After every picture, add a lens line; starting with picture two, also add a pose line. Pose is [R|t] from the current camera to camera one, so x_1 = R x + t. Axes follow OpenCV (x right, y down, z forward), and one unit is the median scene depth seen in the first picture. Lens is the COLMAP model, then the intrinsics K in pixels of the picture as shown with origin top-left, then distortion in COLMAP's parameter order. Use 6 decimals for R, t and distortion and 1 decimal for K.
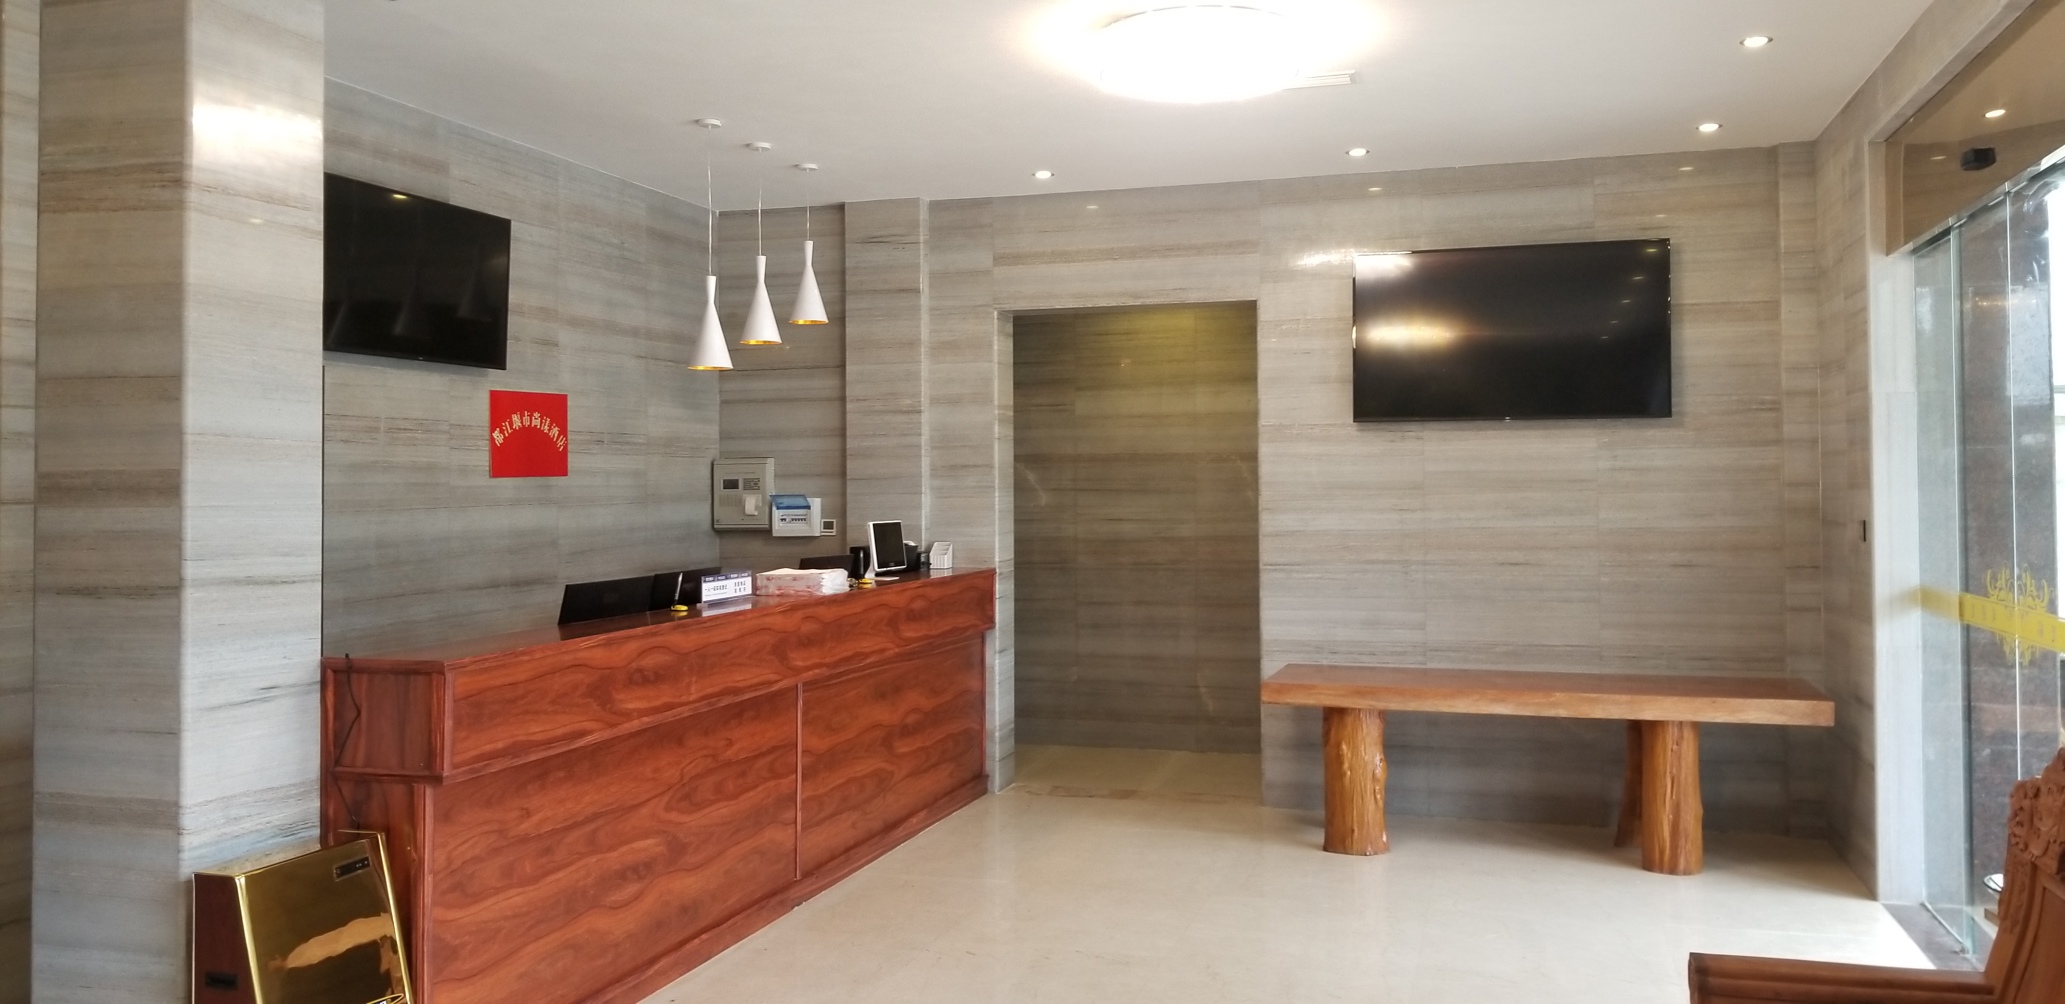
lens RADIAL K [[1567.2, 0, 1033.4], [0, 1567.2, 489.9], [0, 0, 1]] dist [-0.001068, -0.000195]
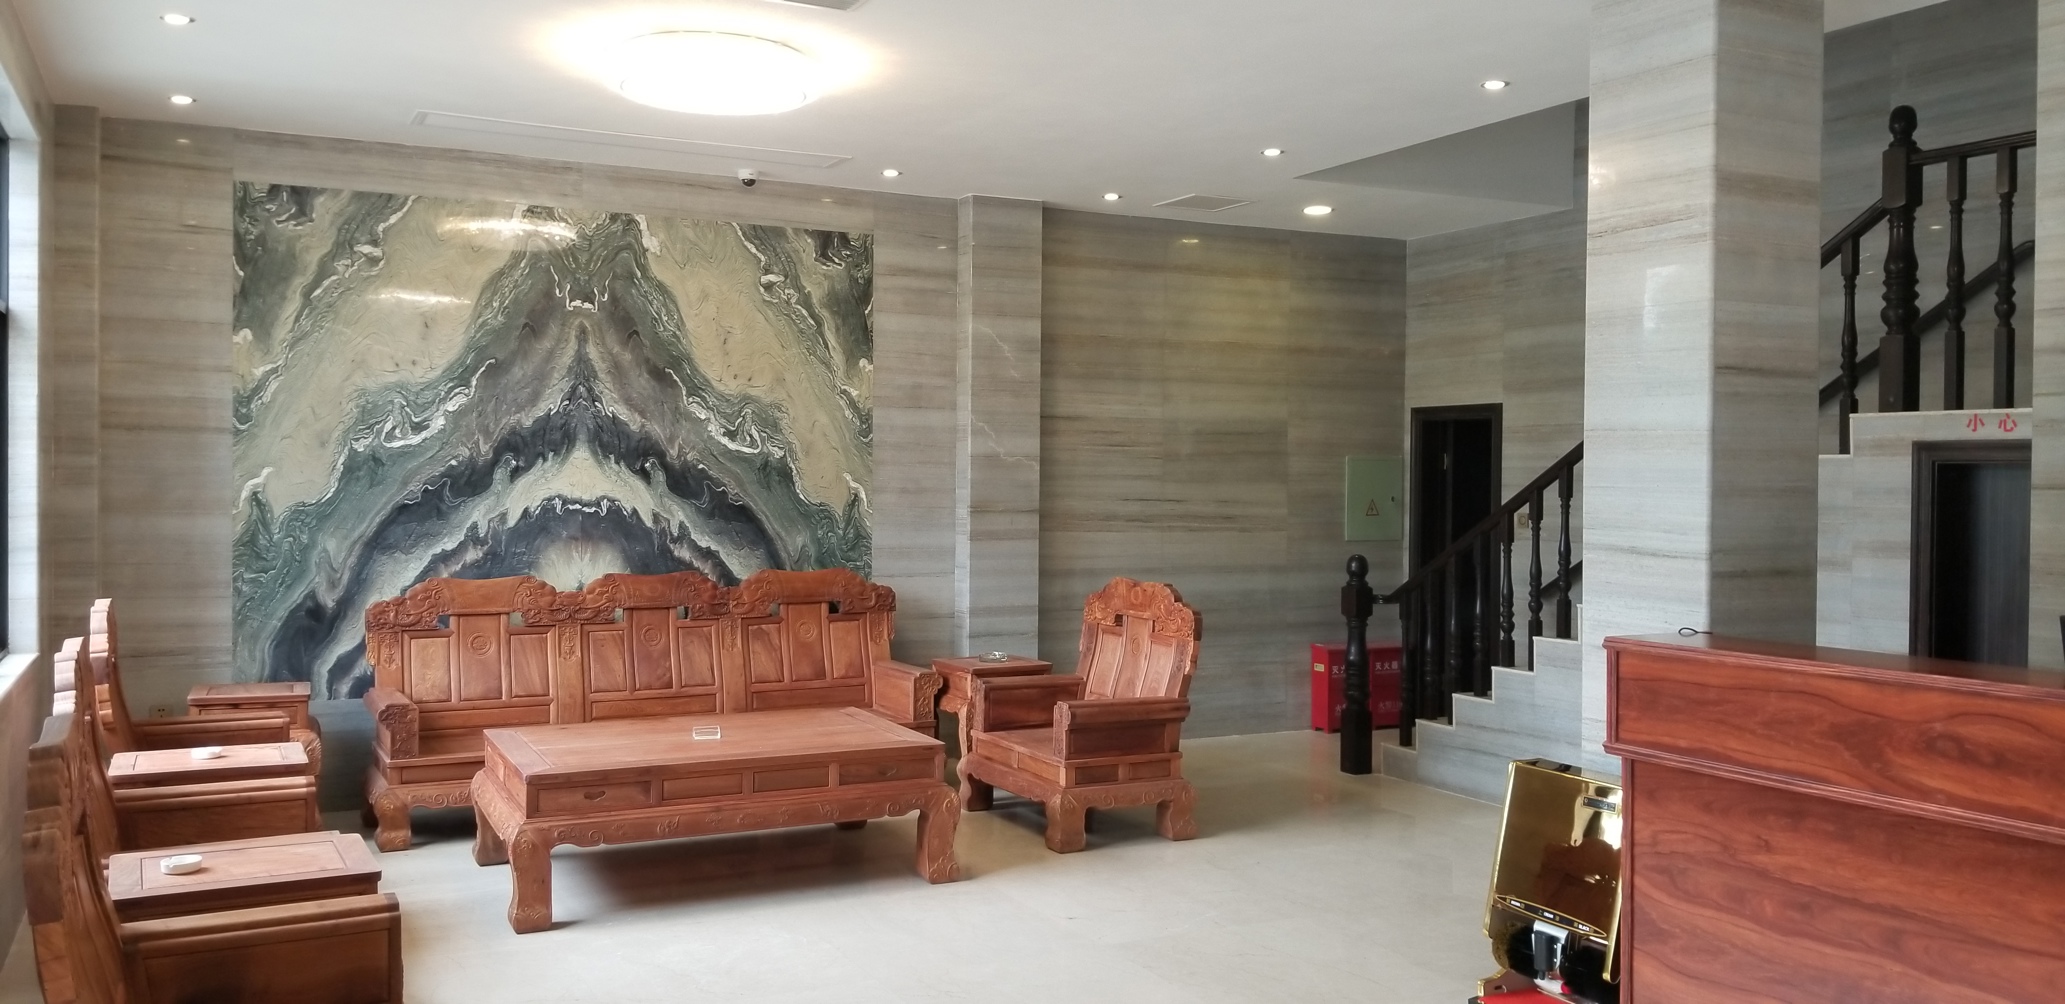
lens RADIAL K [[1567.2, 0, 1032.9], [0, 1567.2, 503.1], [0, 0, 1]] dist [-0.001068, -0.000195]
pose [[-0.702608, 0.016288, -0.711391, 0.581738], [-0.003809, 0.999638, 0.026650, -0.007006], [0.711567, 0.021434, -0.702291, 1.313272]]
